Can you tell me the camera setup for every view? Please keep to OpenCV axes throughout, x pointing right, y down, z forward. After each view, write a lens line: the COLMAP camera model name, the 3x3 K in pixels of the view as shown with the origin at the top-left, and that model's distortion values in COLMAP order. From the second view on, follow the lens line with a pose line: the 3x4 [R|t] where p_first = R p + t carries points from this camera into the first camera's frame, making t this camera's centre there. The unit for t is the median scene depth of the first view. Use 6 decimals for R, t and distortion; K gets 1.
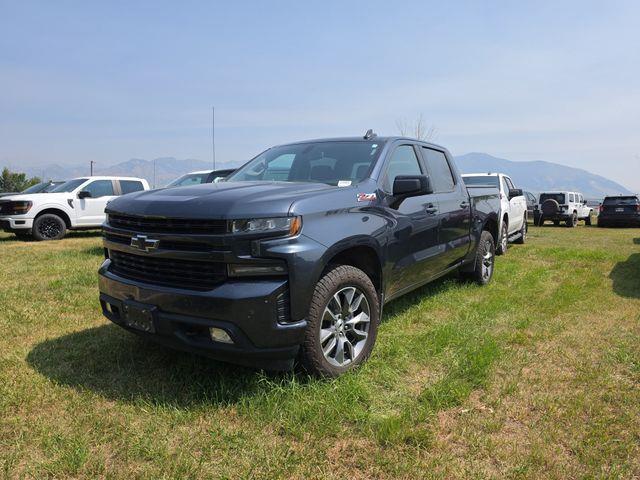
lens RADIAL K [[436.0, 0, 320.0], [0, 436.0, 240.0], [0, 0, 1]] dist [0.067535, -0.055261]
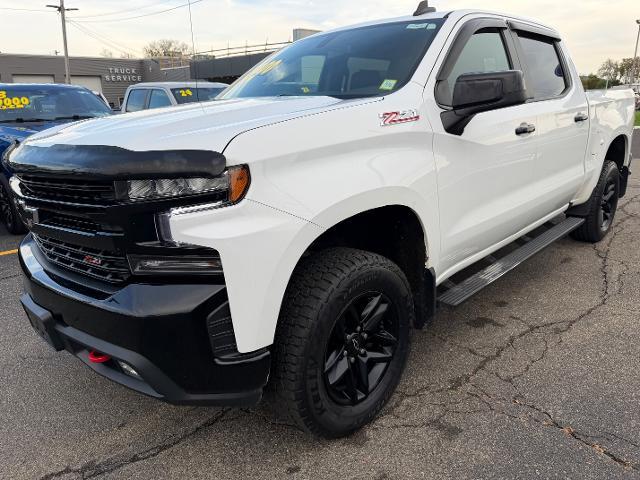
lens RADIAL K [[436.0, 0, 320.0], [0, 436.0, 240.0], [0, 0, 1]] dist [0.067535, -0.055261]
pose [[0.980719, 0.003711, -0.195390, 0.125804], [0.031650, 0.983605, 0.177538, -0.049463], [0.192846, -0.180299, 0.964522, 0.426903]]
